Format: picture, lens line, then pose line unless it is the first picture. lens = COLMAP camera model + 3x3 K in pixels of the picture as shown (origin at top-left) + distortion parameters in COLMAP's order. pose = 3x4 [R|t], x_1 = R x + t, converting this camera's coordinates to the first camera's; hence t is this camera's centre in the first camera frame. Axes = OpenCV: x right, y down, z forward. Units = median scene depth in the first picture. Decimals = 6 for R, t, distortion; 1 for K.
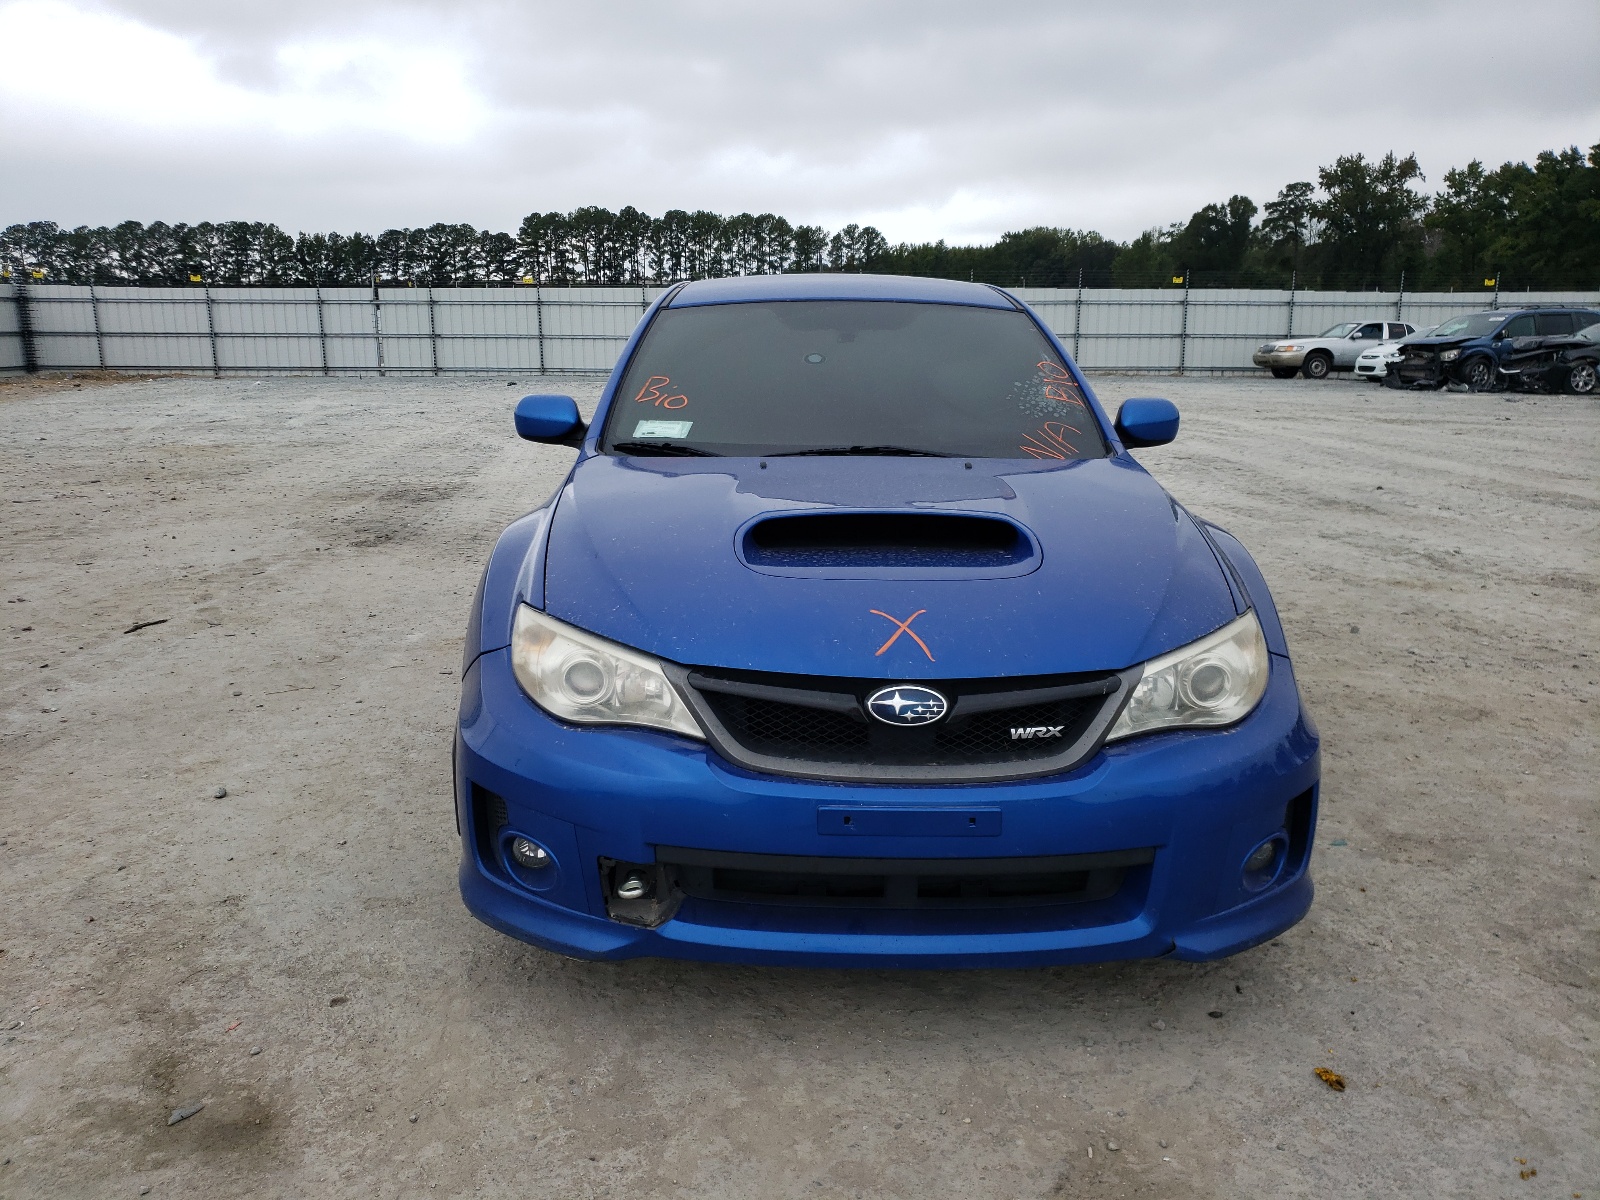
lens RADIAL K [[1212.8, 0, 800.0], [0, 1212.8, 600.0], [0, 0, 1]] dist [0.010866, 0.012497]
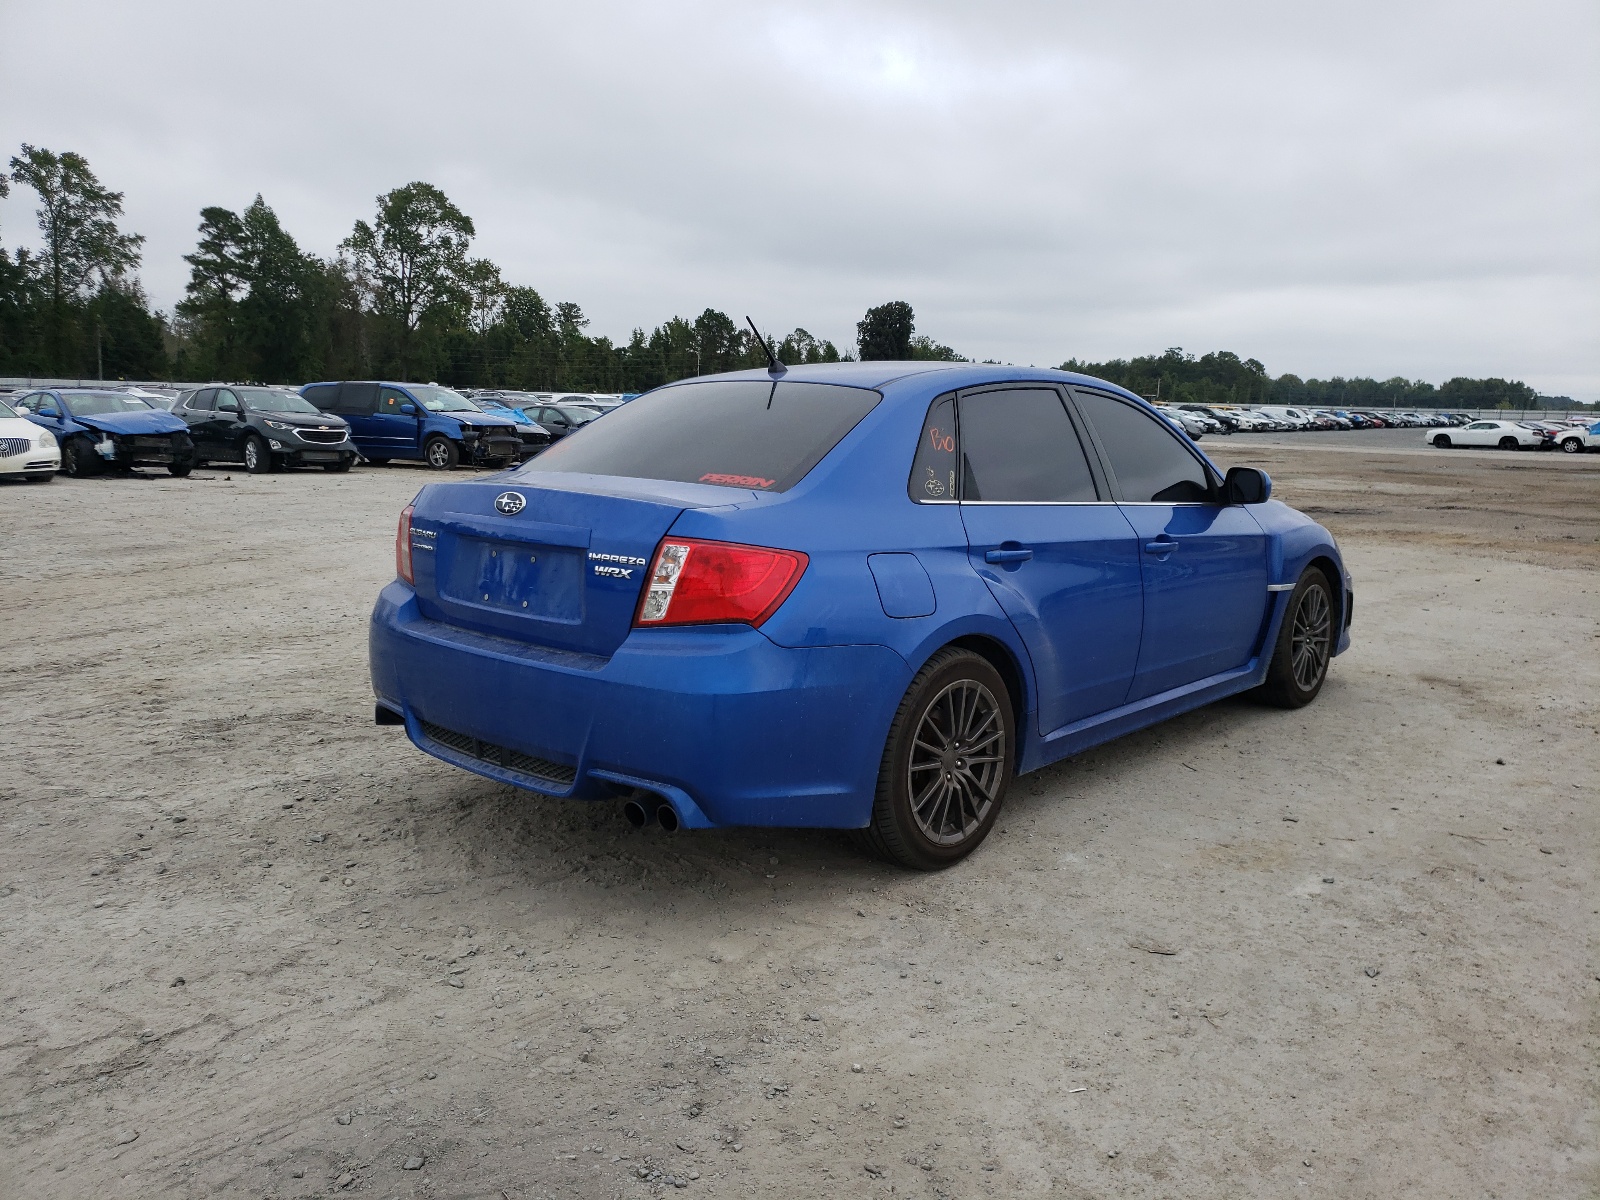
lens RADIAL K [[1212.8, 0, 800.0], [0, 1212.8, 600.0], [0, 0, 1]] dist [0.010866, 0.012497]
pose [[-0.706333, -0.124841, 0.696784, -0.890245], [0.139326, 0.940554, 0.309752, -0.567649], [-0.694033, 0.315868, -0.646951, 2.480689]]
